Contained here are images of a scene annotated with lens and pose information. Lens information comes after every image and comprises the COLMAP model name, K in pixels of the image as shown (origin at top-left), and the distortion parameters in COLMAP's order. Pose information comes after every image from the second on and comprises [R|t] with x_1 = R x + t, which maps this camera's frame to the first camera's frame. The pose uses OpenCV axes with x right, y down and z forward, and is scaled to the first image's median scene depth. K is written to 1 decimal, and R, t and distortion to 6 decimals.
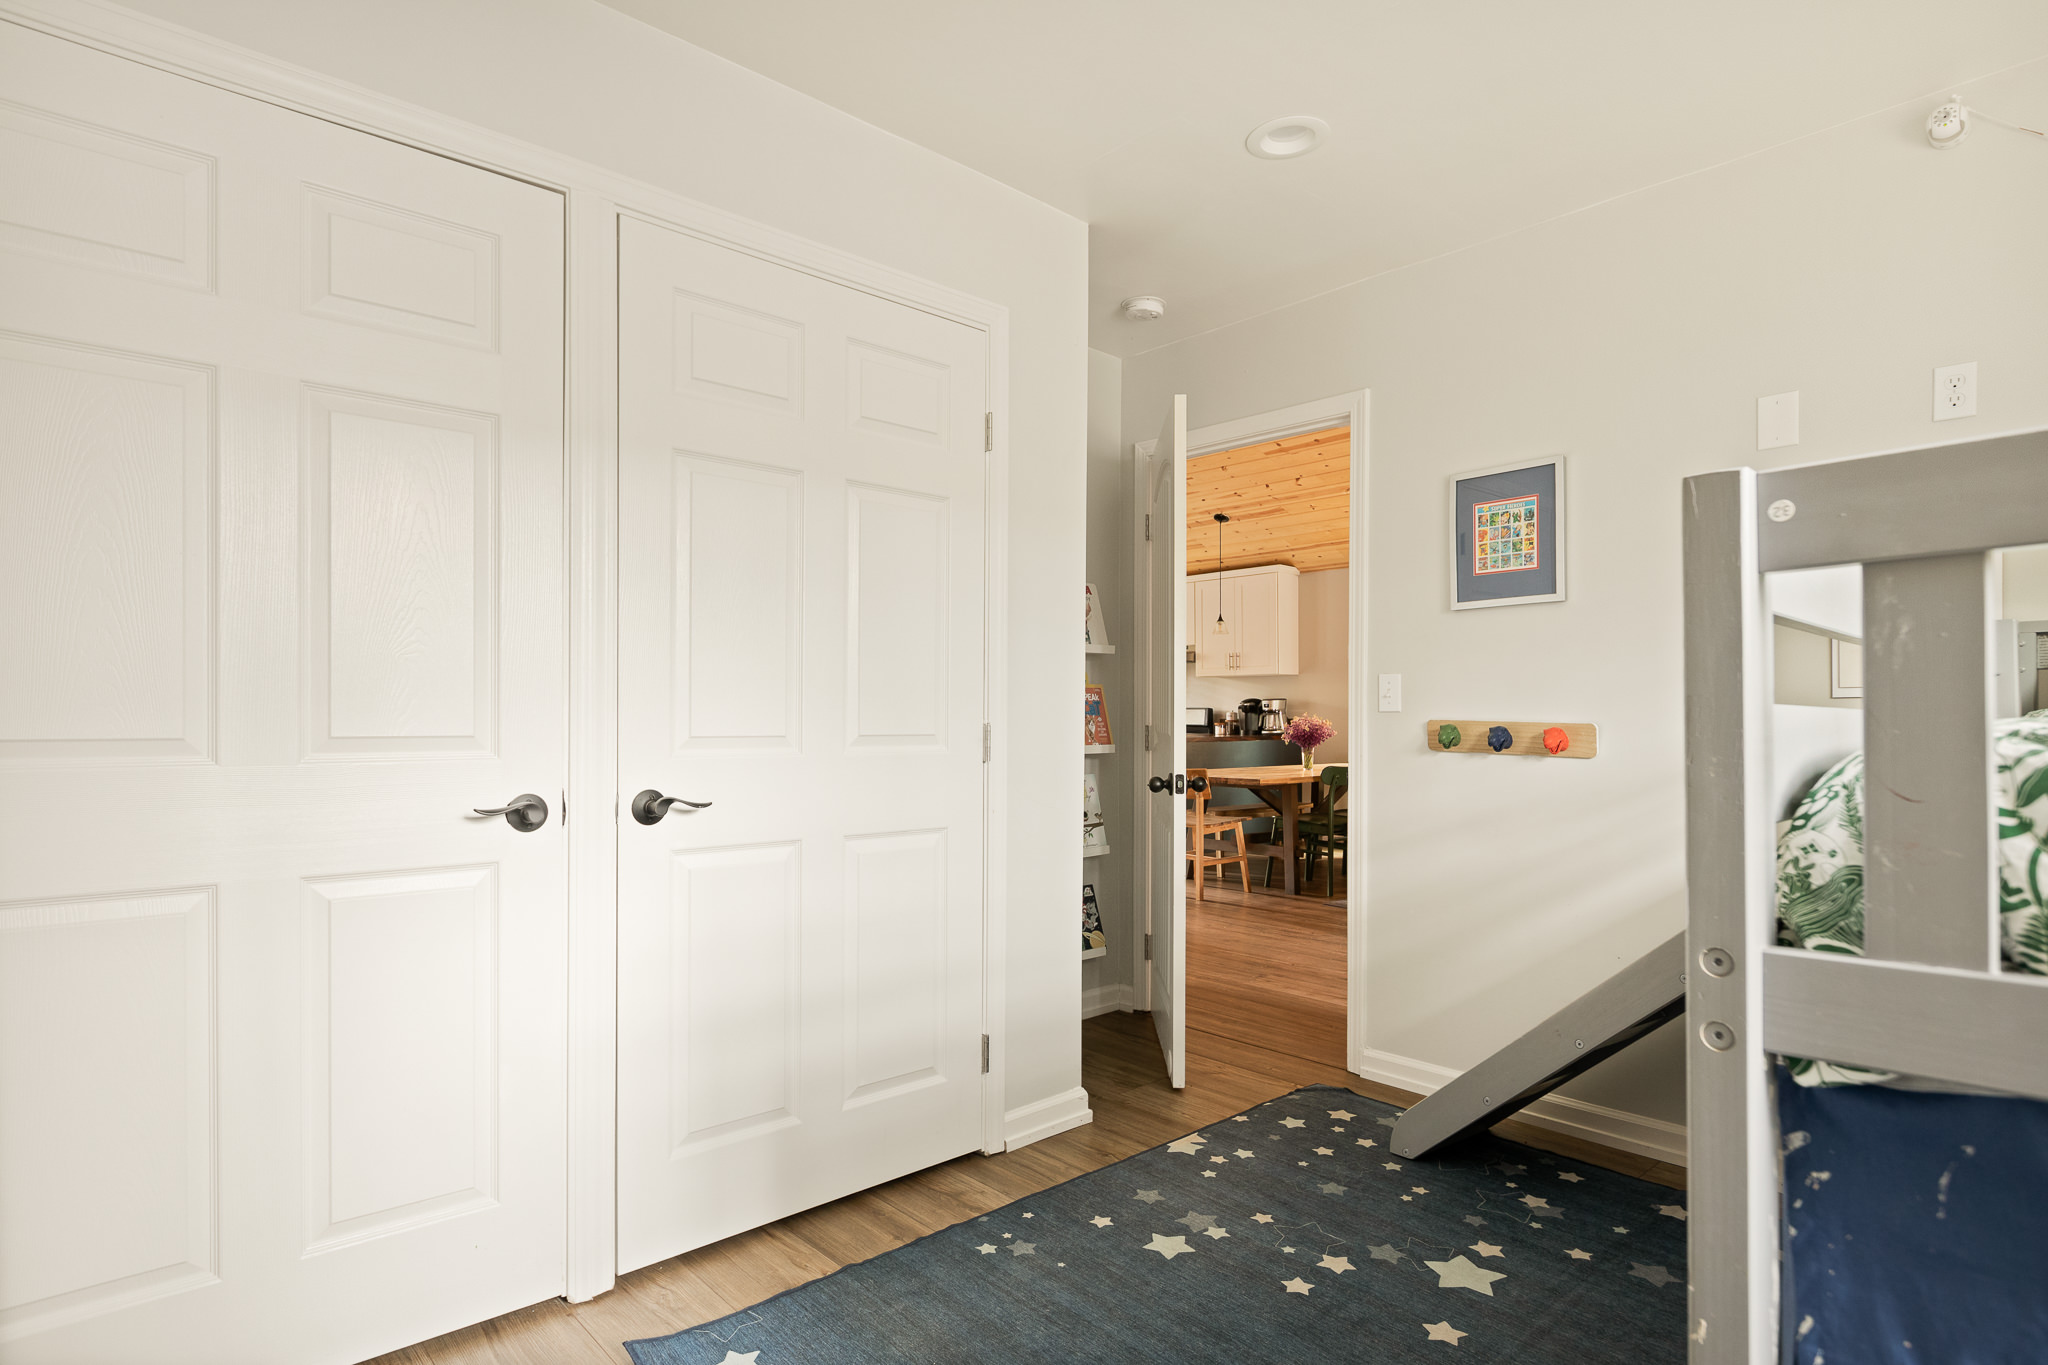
lens RADIAL K [[1082.7, 0, 1017.0], [0, 1082.7, 695.6], [0, 0, 1]] dist [-0.000419, -0.001892]
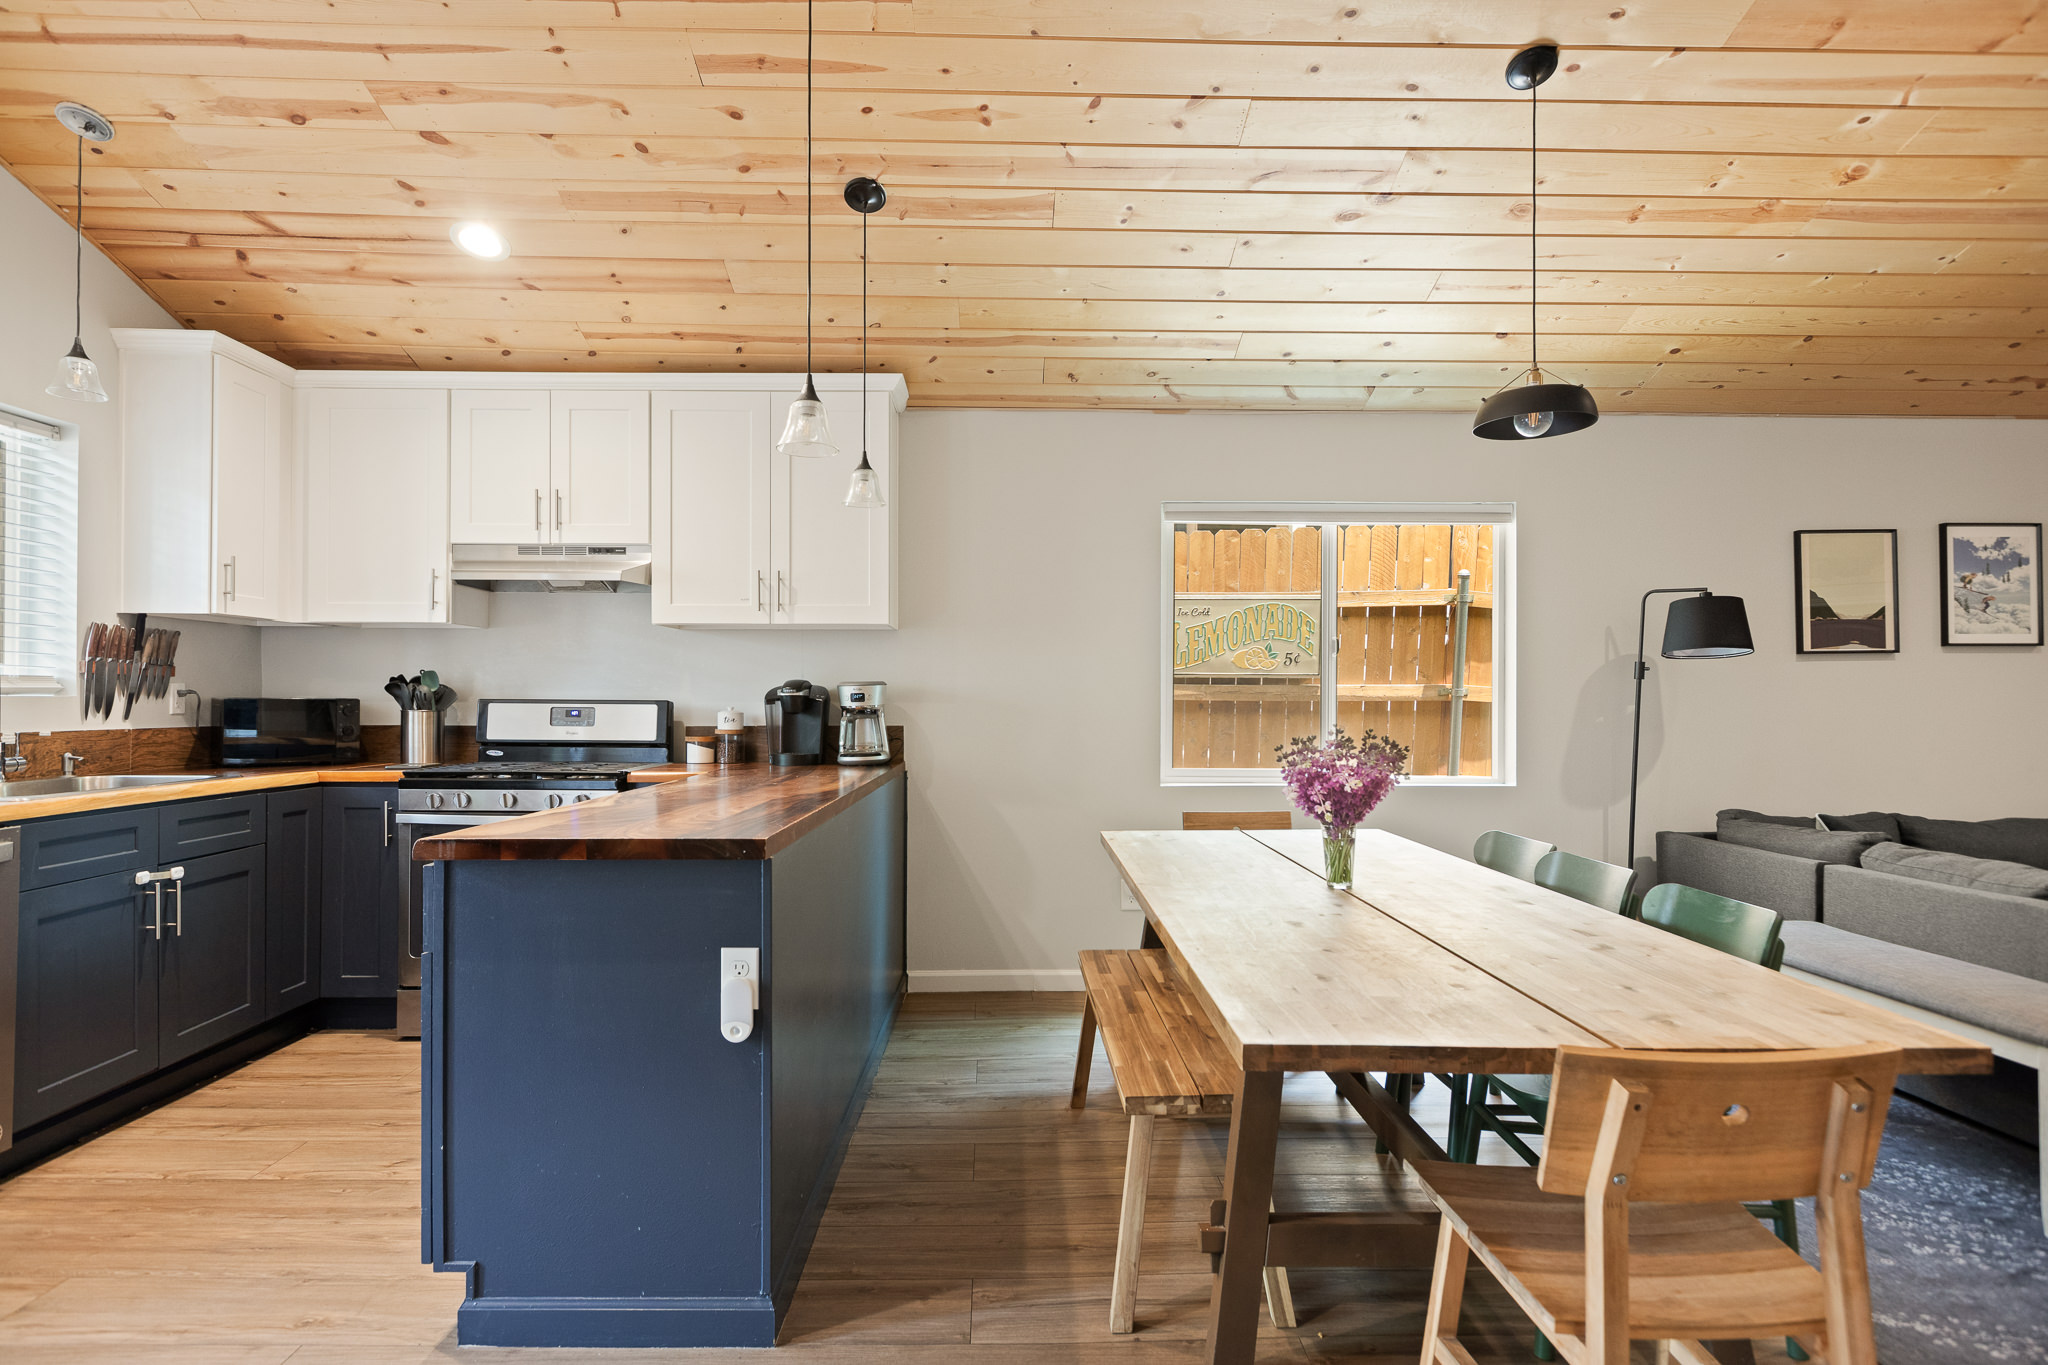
lens RADIAL K [[1082.7, 0, 1030.8], [0, 1082.7, 694.4], [0, 0, 1]] dist [-0.000419, -0.001892]
pose [[0.652831, 0.000570, 0.757503, -0.085484], [-0.011729, 0.999887, 0.009355, 0.005635], [-0.757413, -0.014992, 0.652764, 1.087870]]
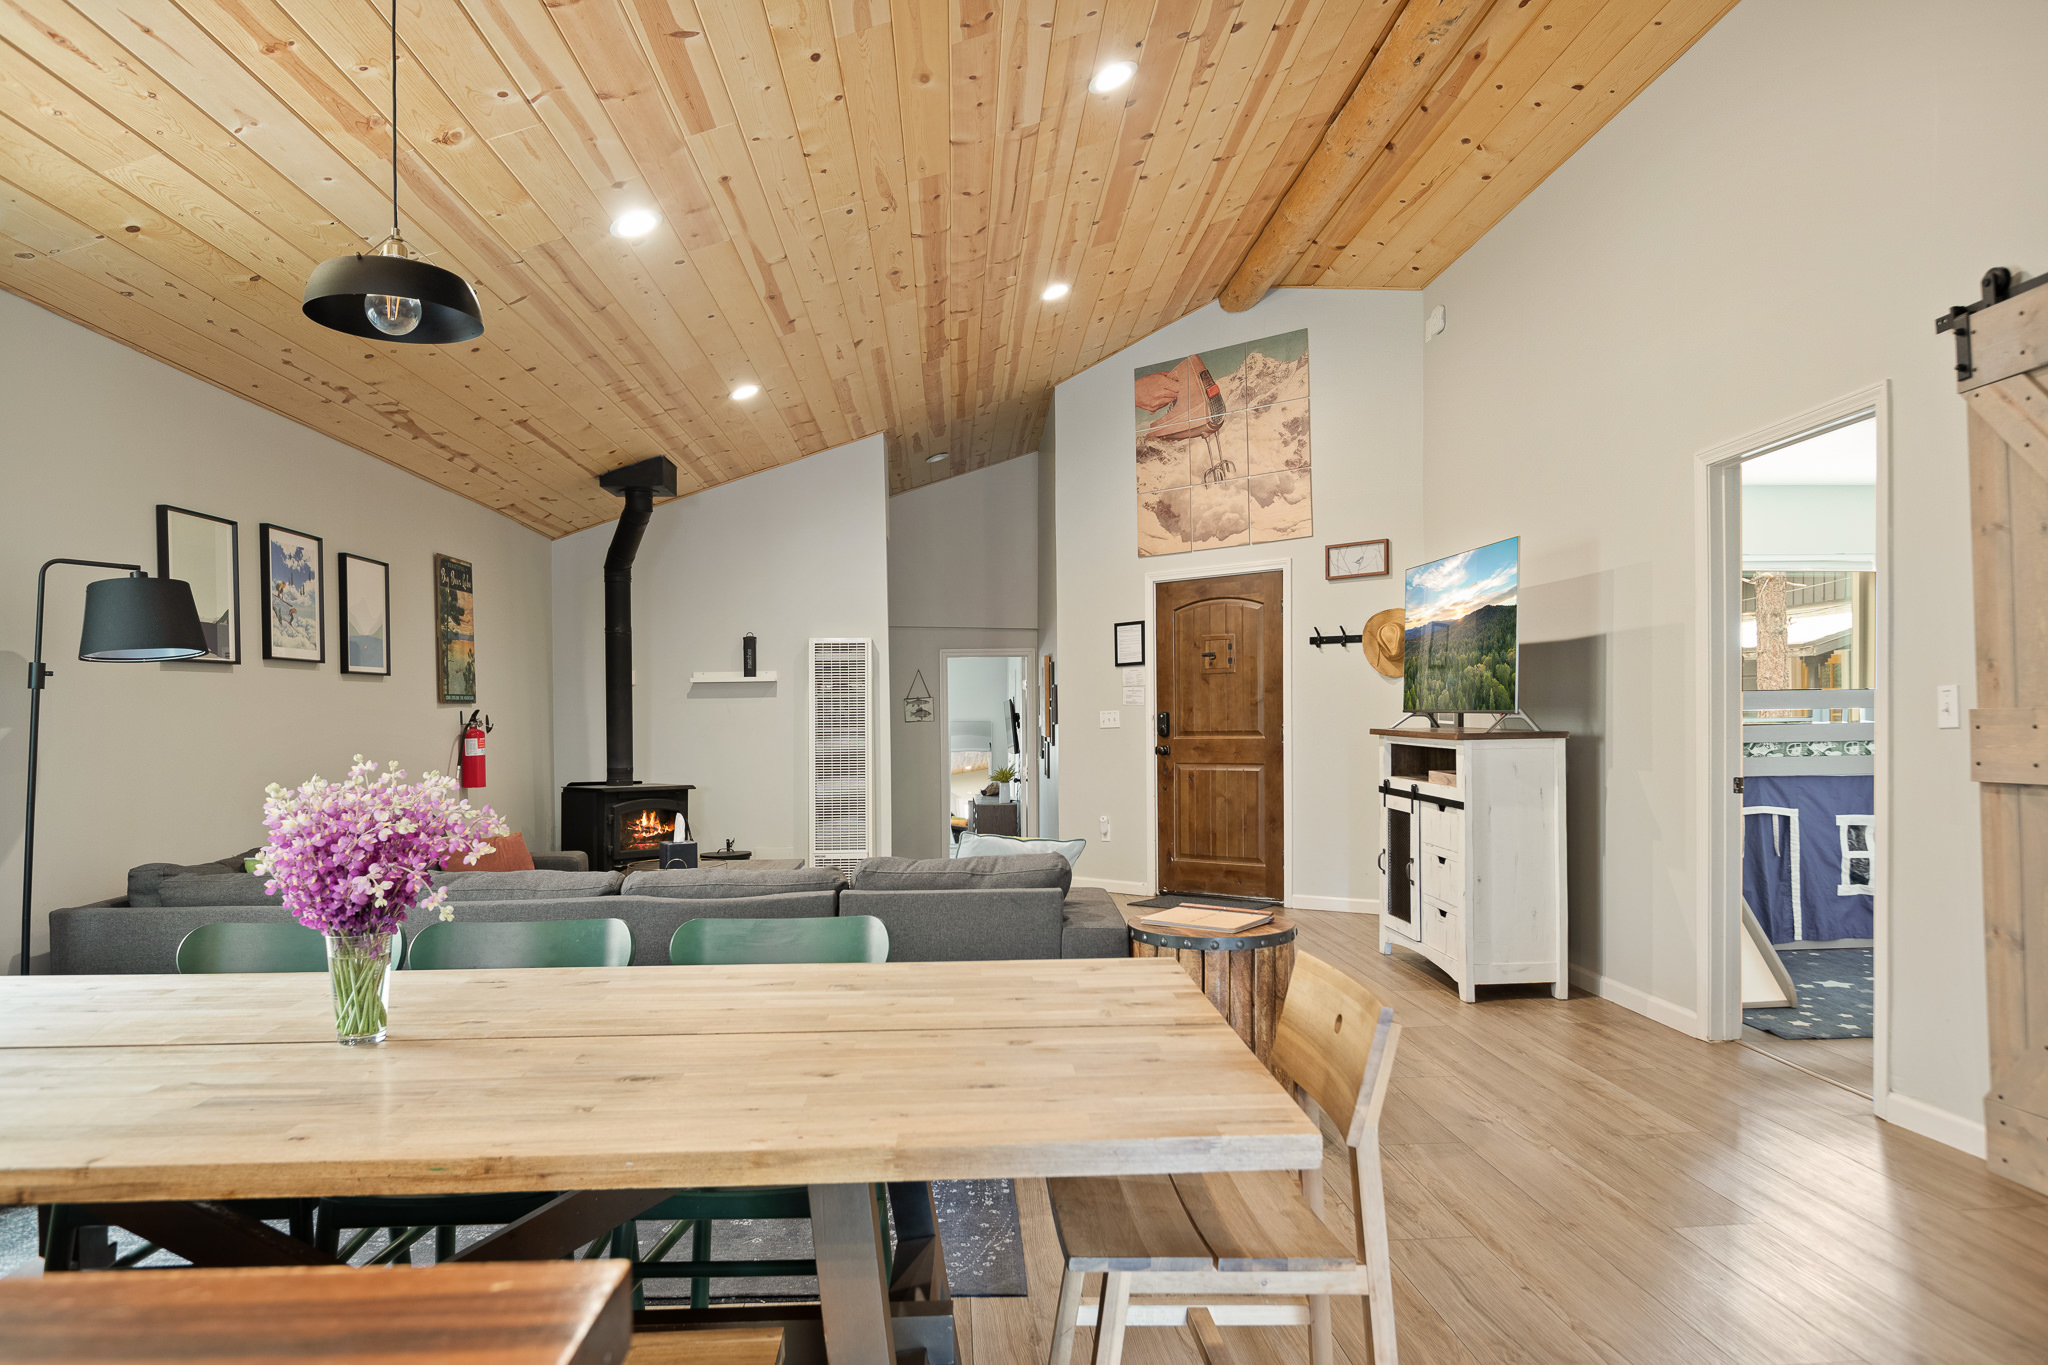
lens RADIAL K [[1251.1, 0, 1017.5], [0, 1251.1, 717.1], [0, 0, 1]] dist [-0.005492, -0.001449]
pose [[-0.775890, 0.003153, 0.630860, 0.039715], [-0.003929, 0.999944, -0.009830, 0.014301], [-0.630856, -0.010106, -0.775834, 1.422074]]
